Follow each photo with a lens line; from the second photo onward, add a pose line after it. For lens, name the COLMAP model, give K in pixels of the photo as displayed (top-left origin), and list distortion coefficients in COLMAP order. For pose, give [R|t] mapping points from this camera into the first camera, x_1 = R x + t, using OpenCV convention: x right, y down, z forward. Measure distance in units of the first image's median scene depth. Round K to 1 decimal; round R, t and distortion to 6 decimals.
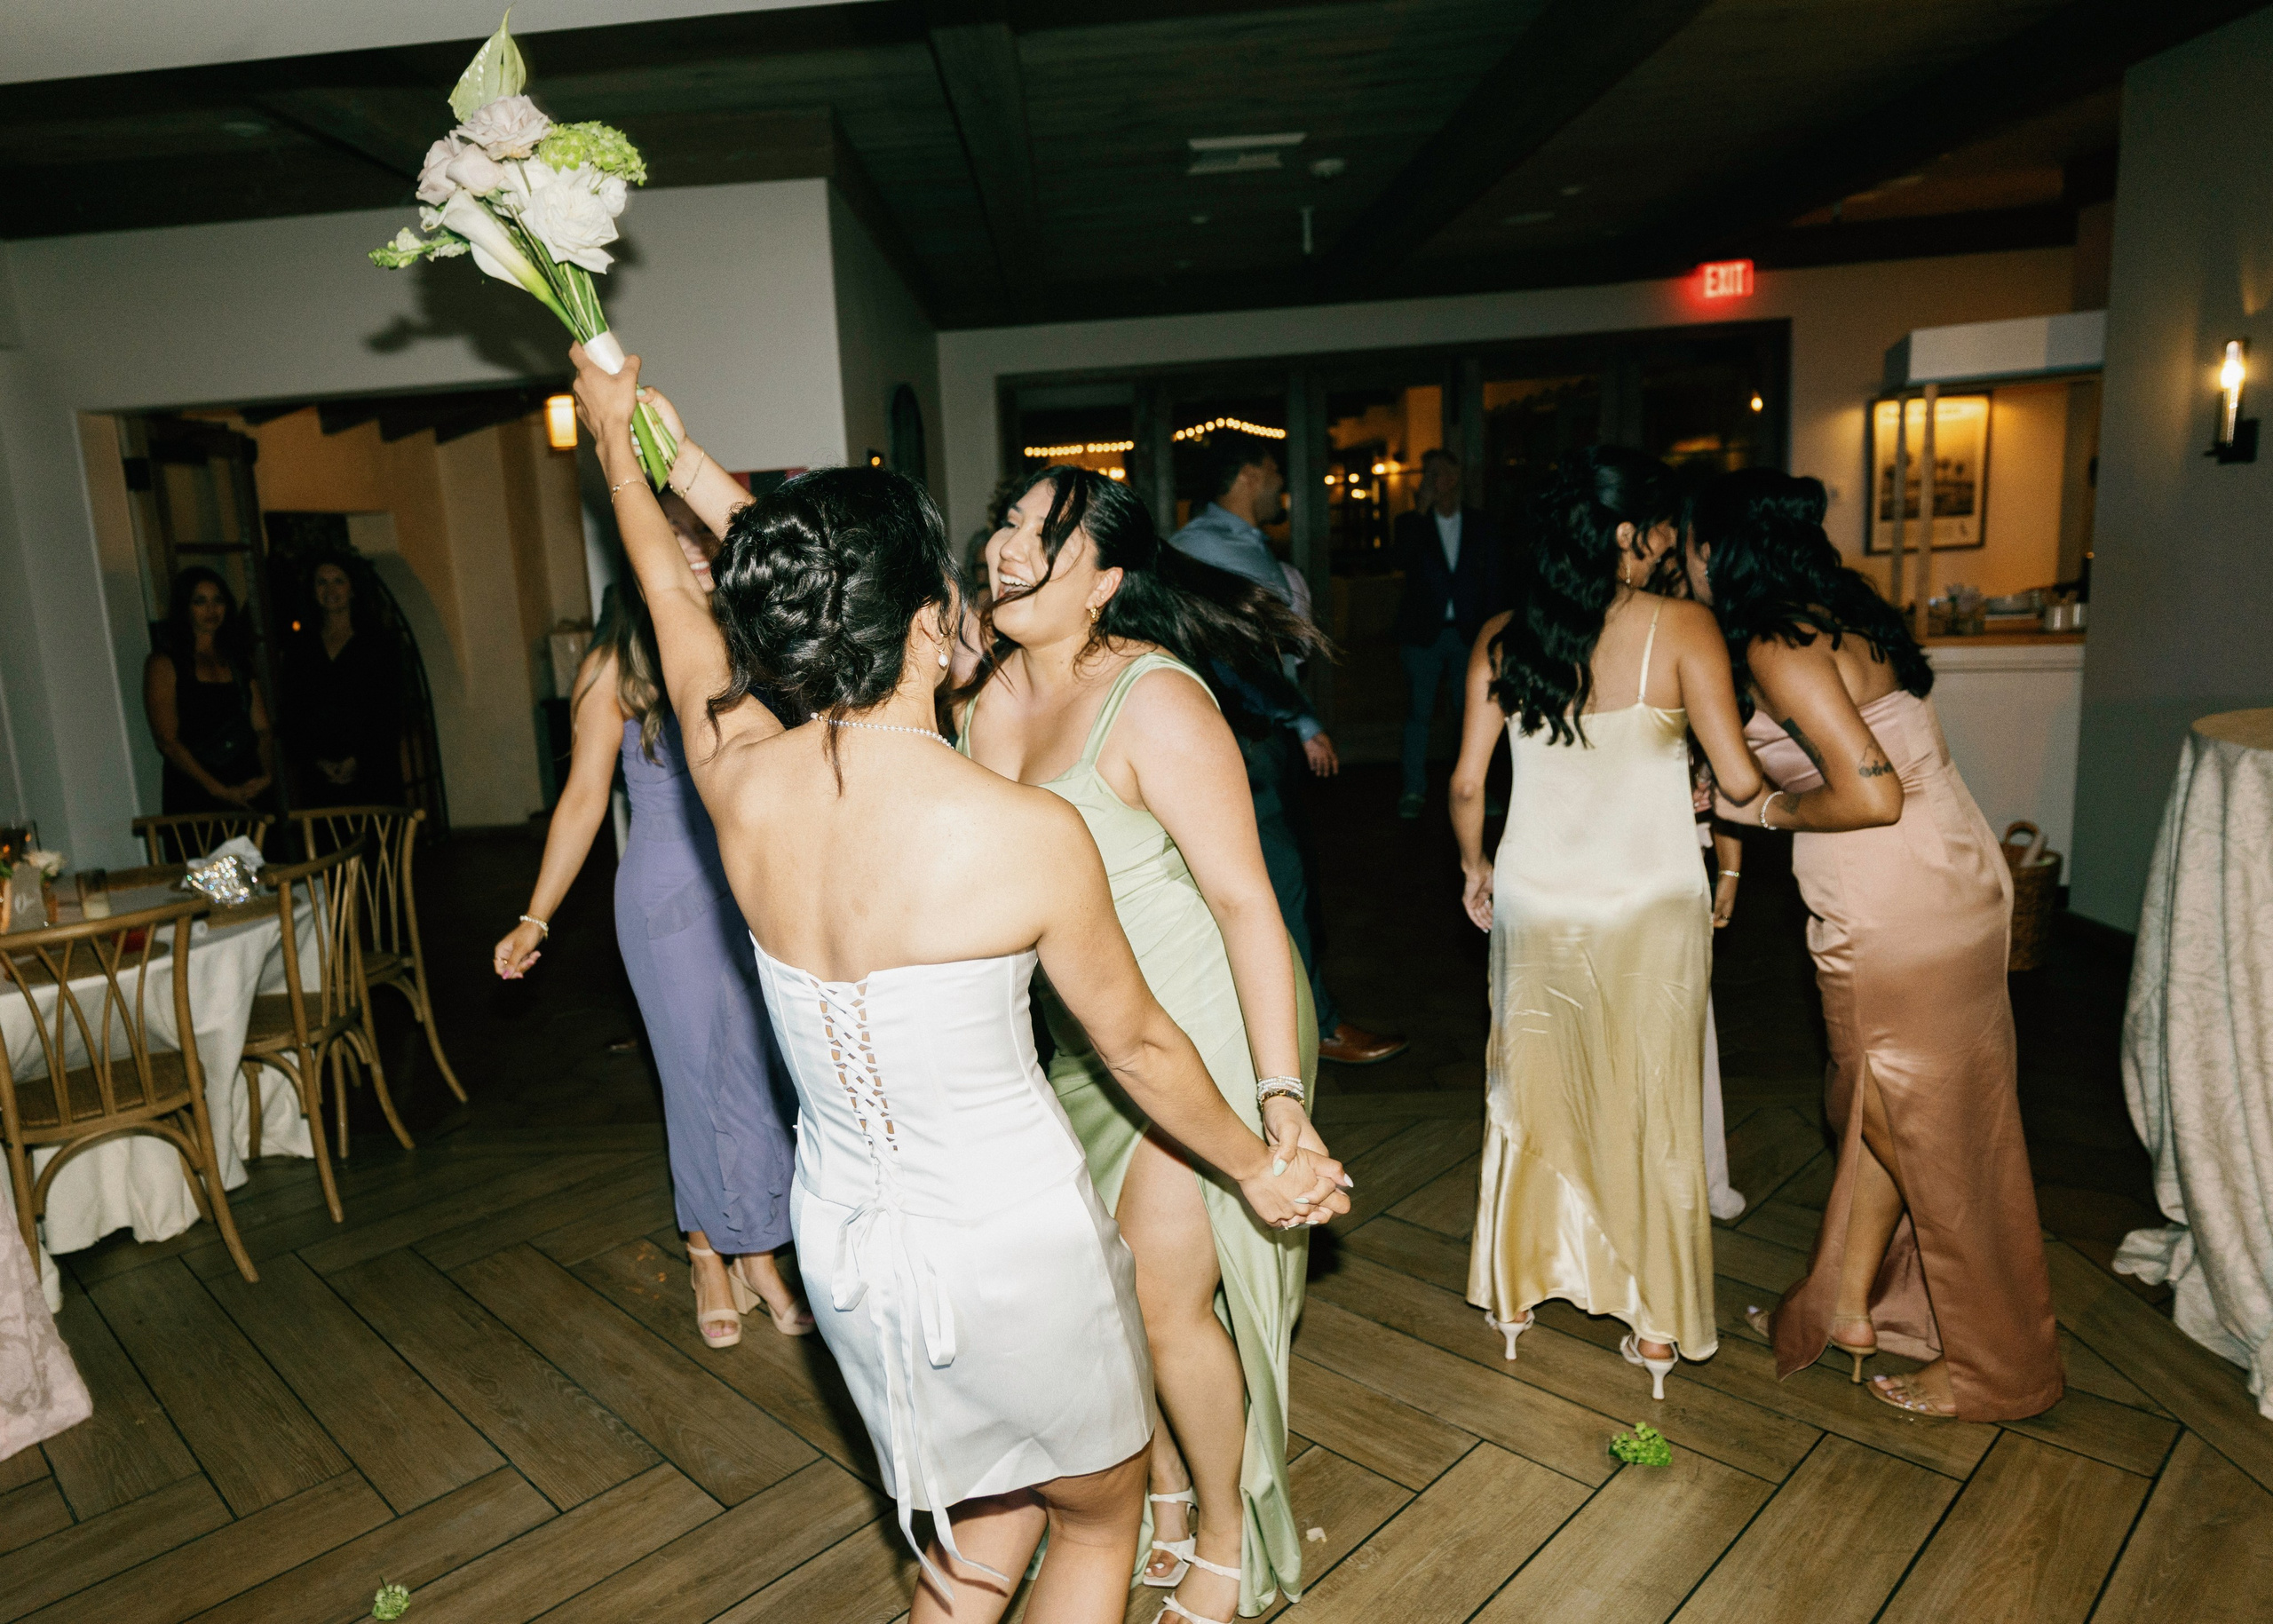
lens RADIAL K [[1448.3, 0, 952.4], [0, 1448.3, 794.6], [0, 0, 1]] dist [-0.003014, 0.005402]
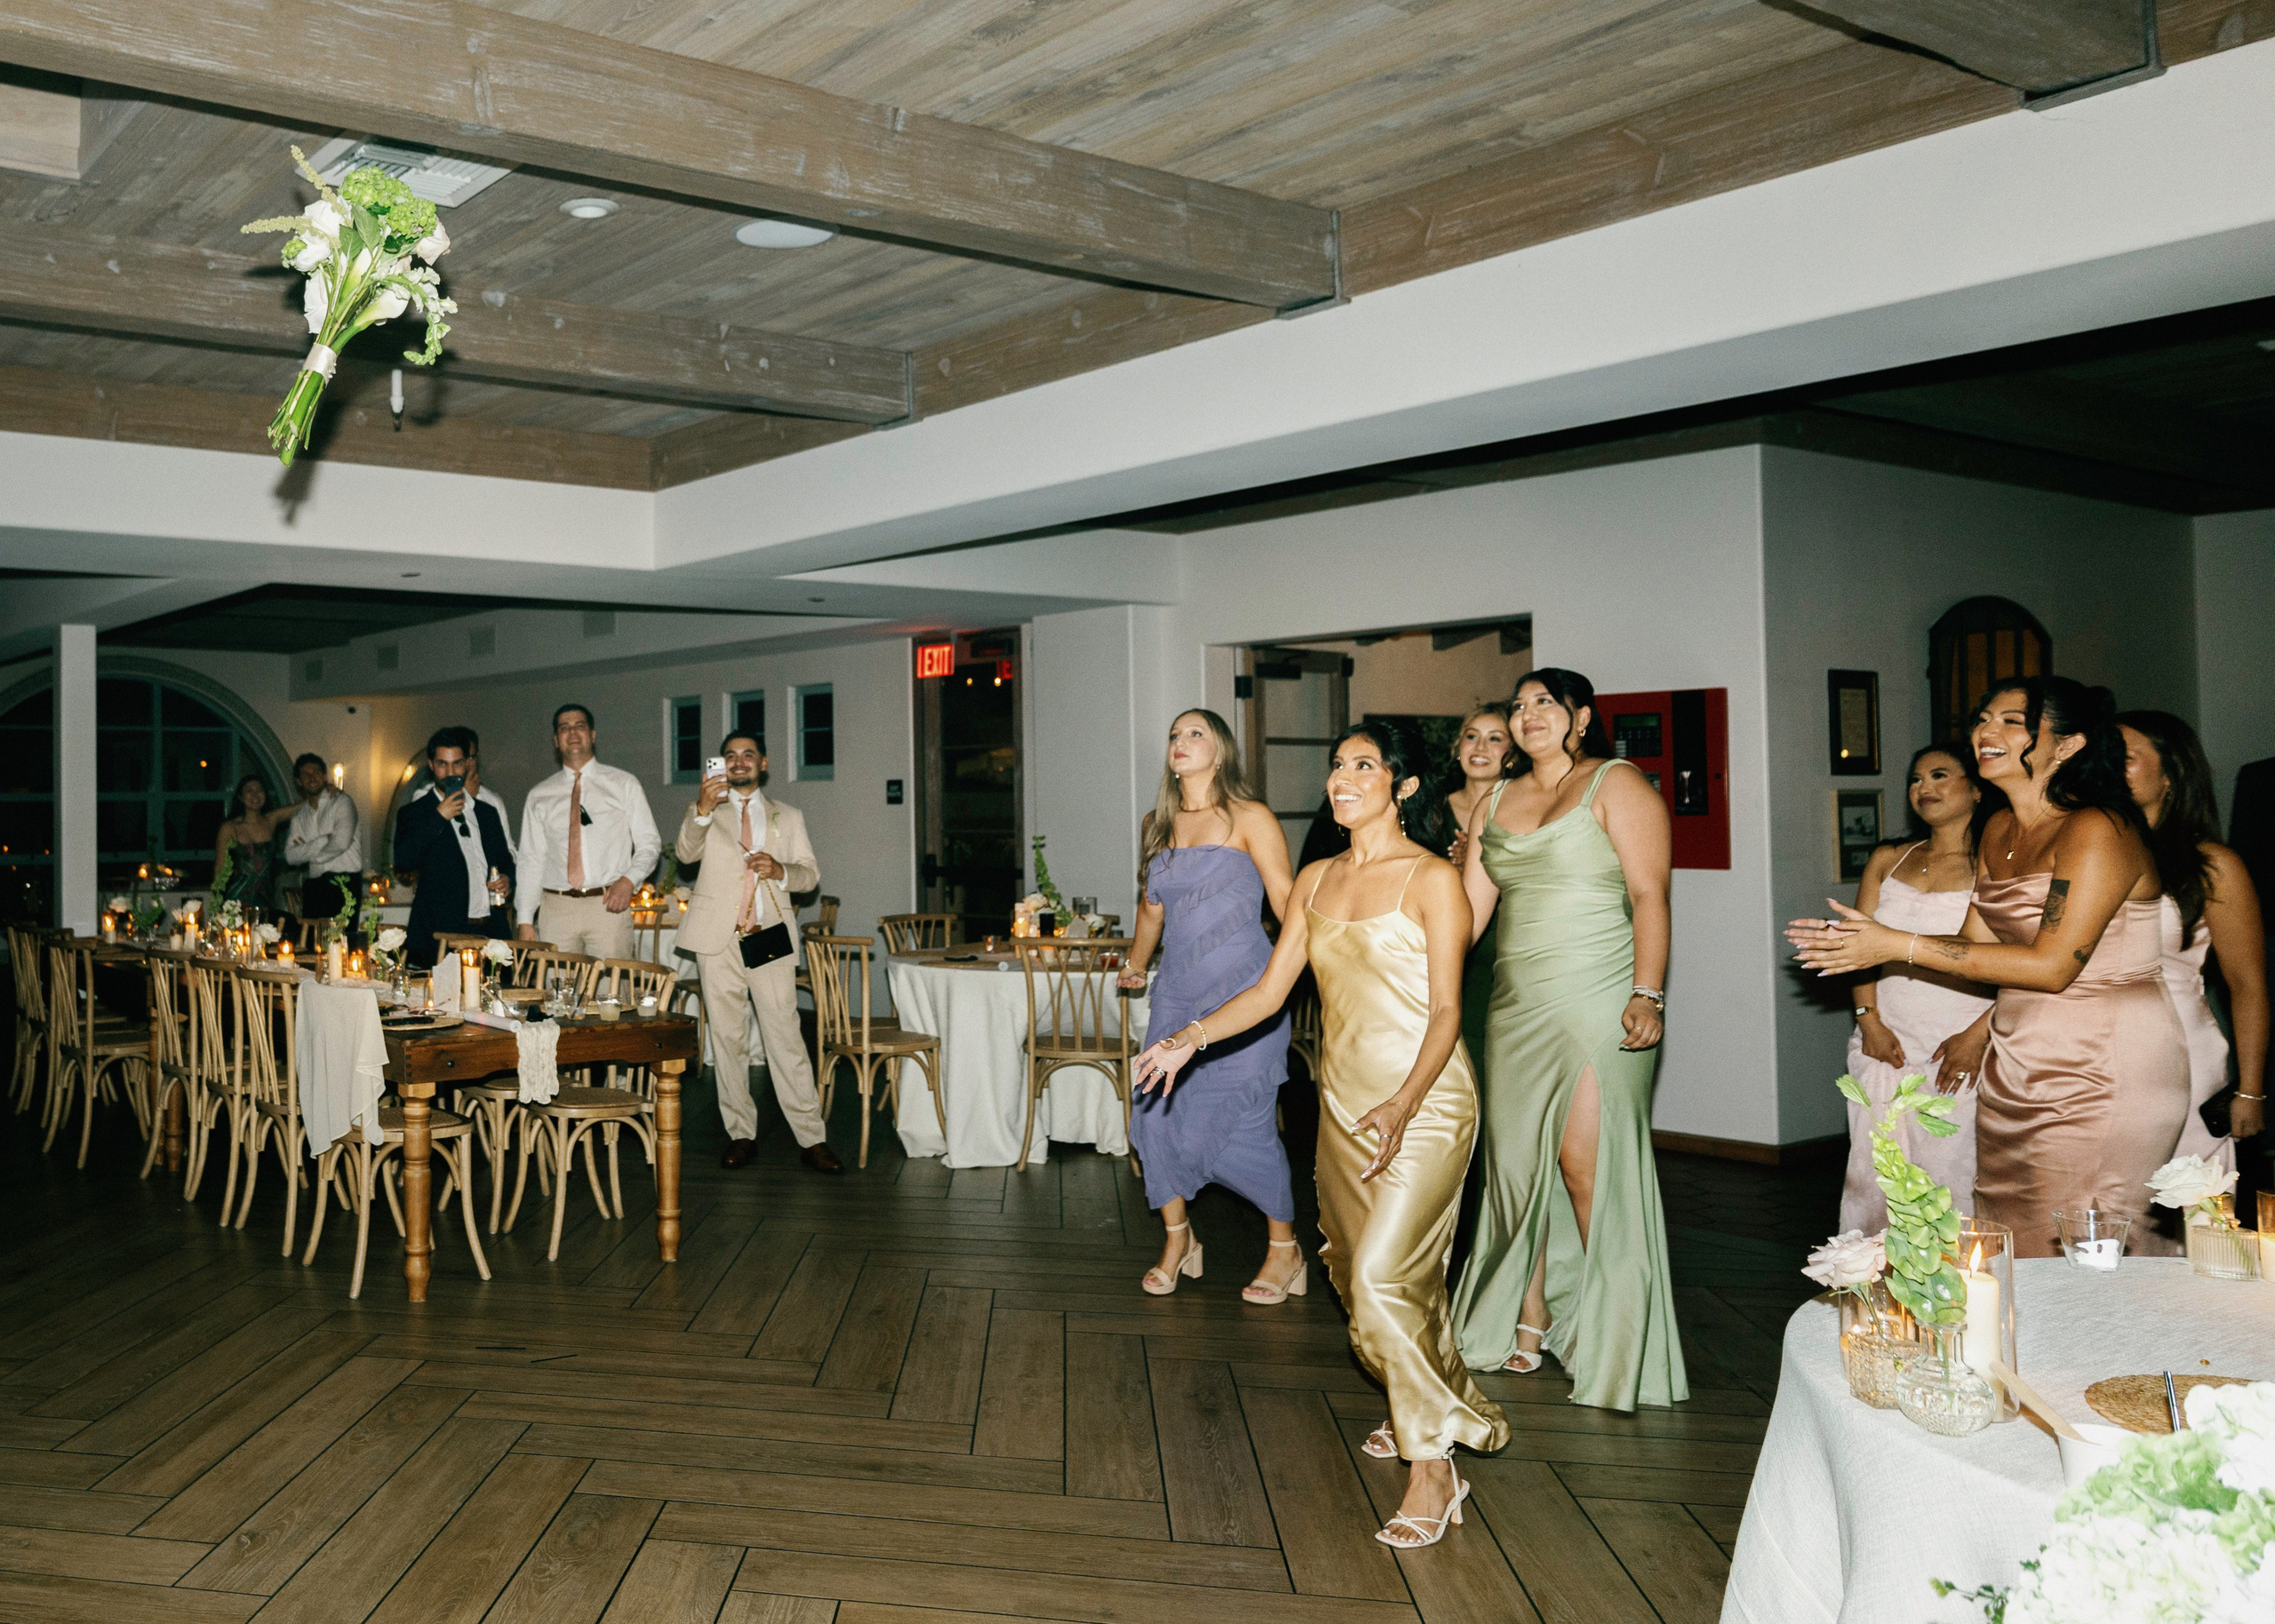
lens RADIAL K [[2133.1, 0, 1273.4], [0, 2133.1, 777.3], [0, 0, 1]] dist [-0.026909, 0.000000]
pose [[0.799395, 0.036336, -0.599706, 1.067003], [-0.132064, 0.984384, -0.116394, 0.150098], [0.586111, 0.172244, 0.791710, -0.905974]]
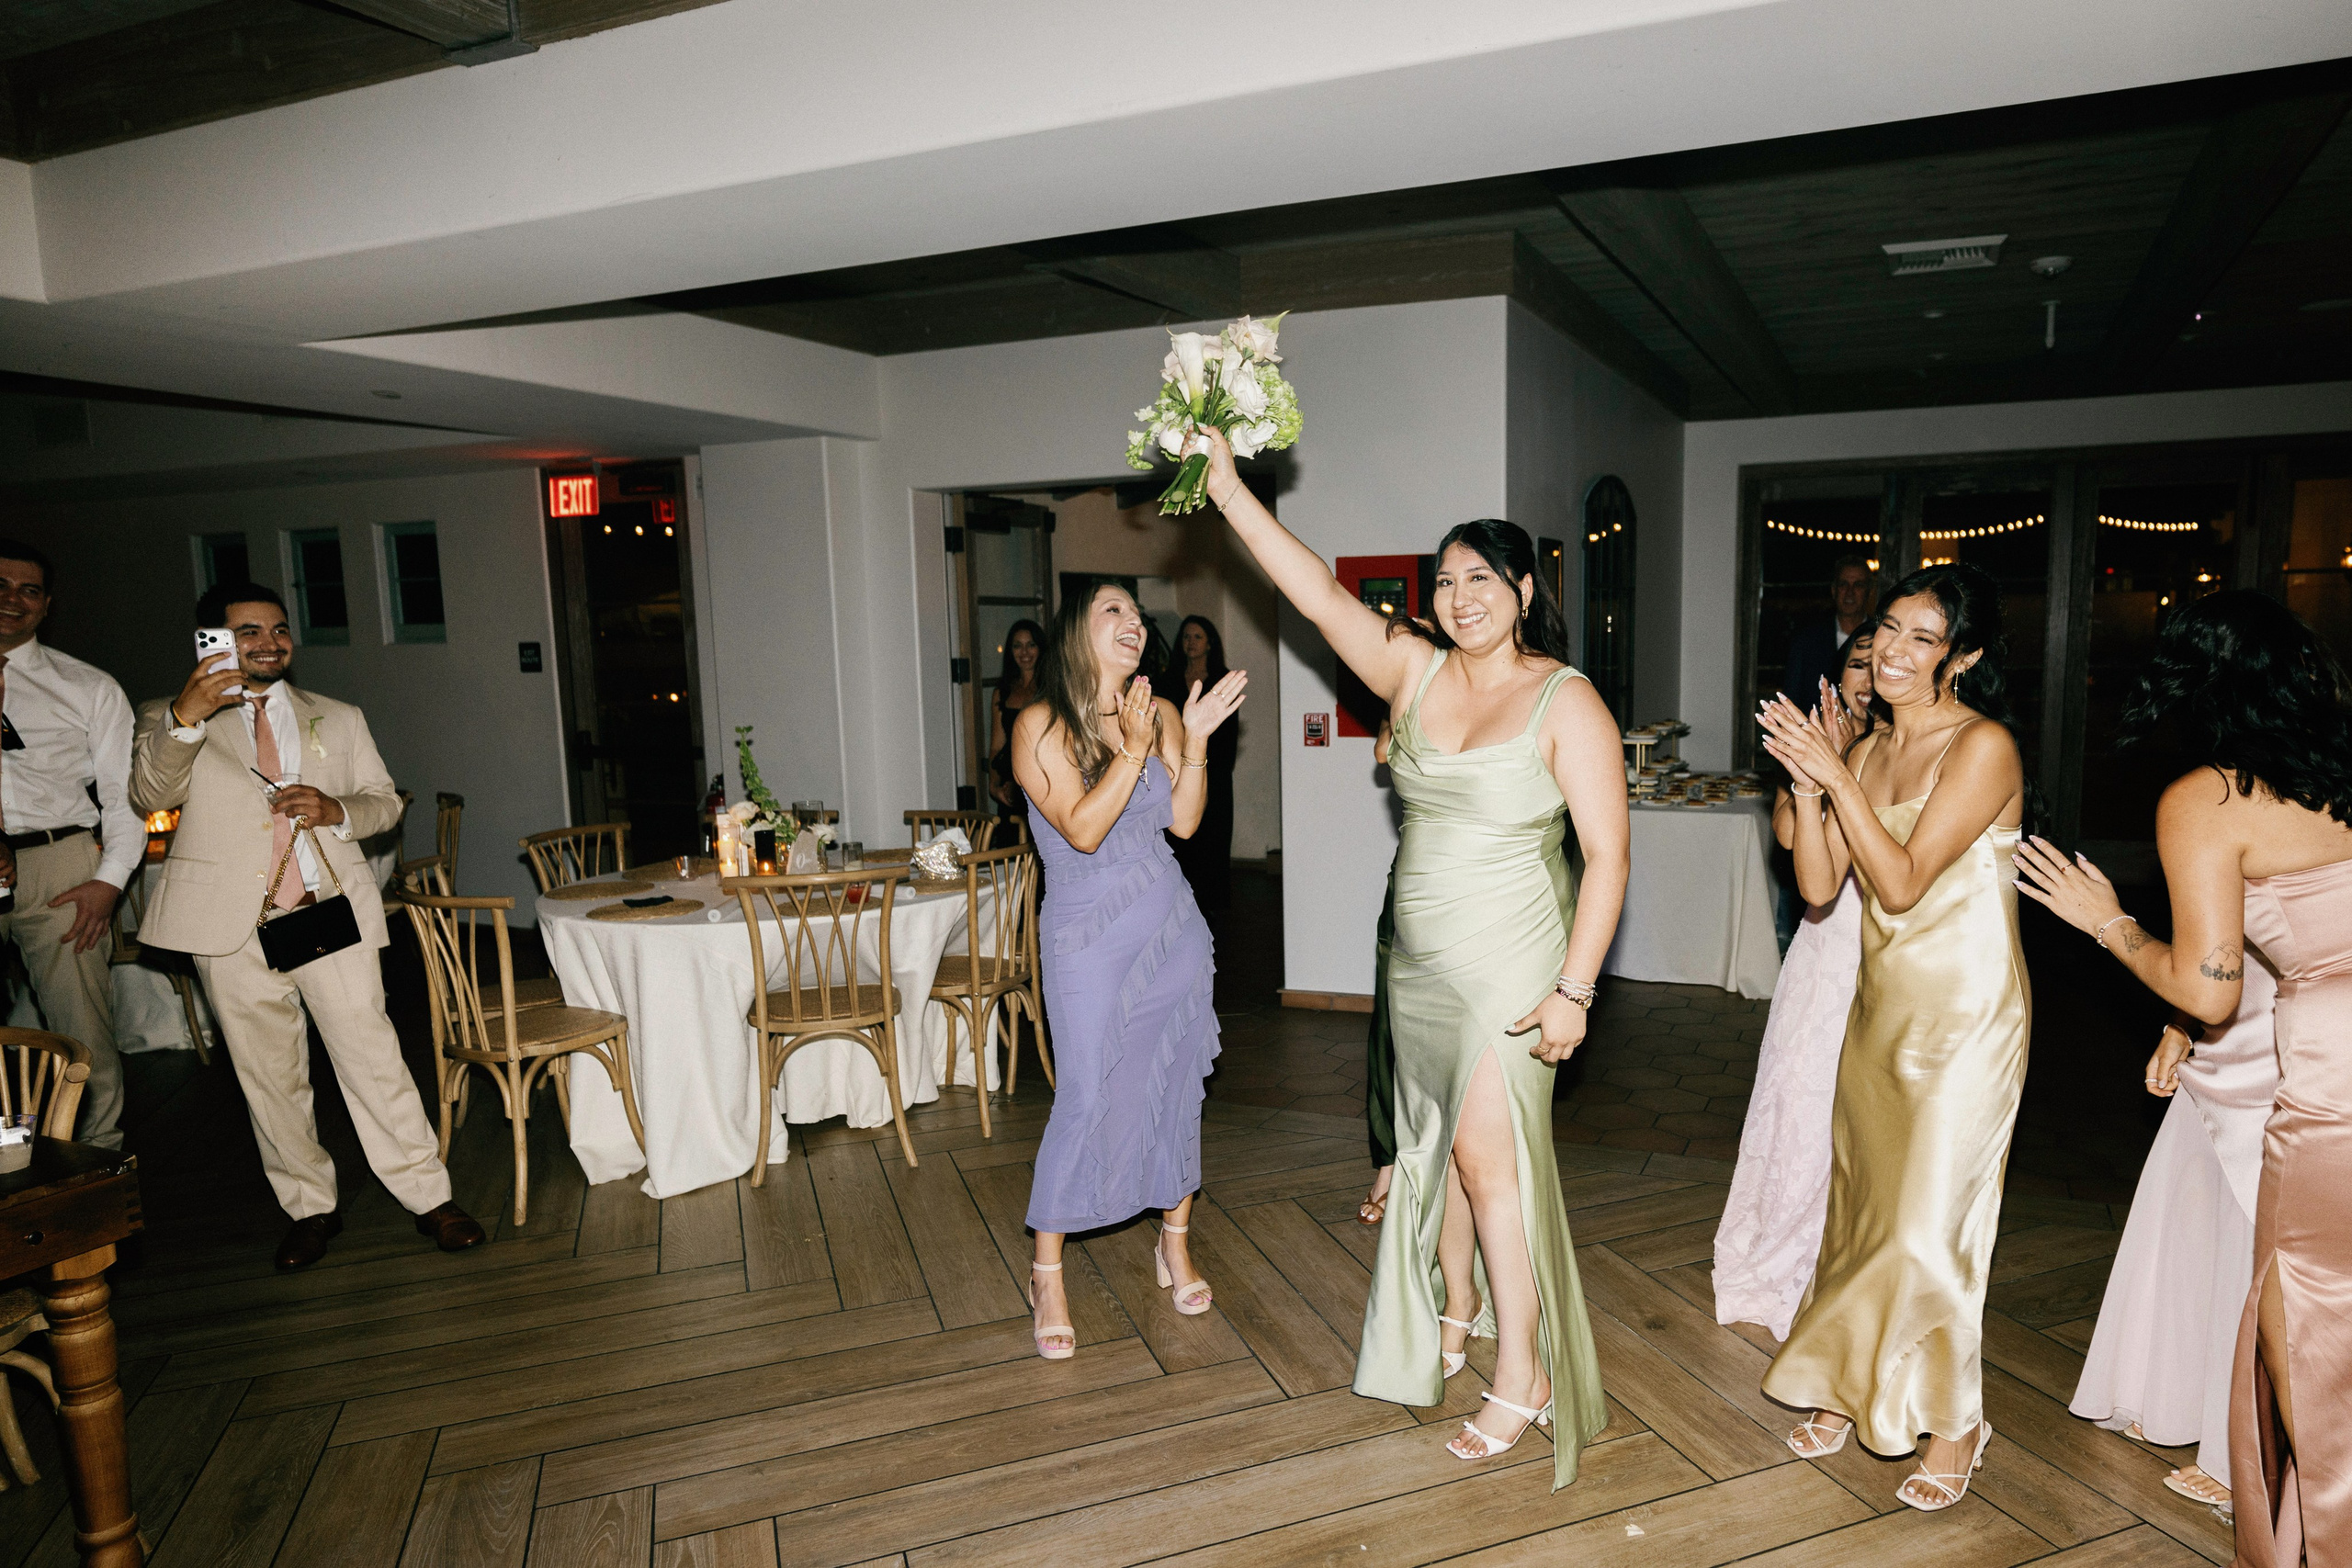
lens RADIAL K [[1396.4, 0, 1284.7], [0, 1396.4, 840.4], [0, 0, 1]] dist [-0.006267, 0.005370]
pose [[0.946388, 0.095962, -0.308449, 0.174862], [-0.099523, 0.995026, 0.004207, 0.006243], [0.307319, 0.026716, 0.951232, -0.088961]]
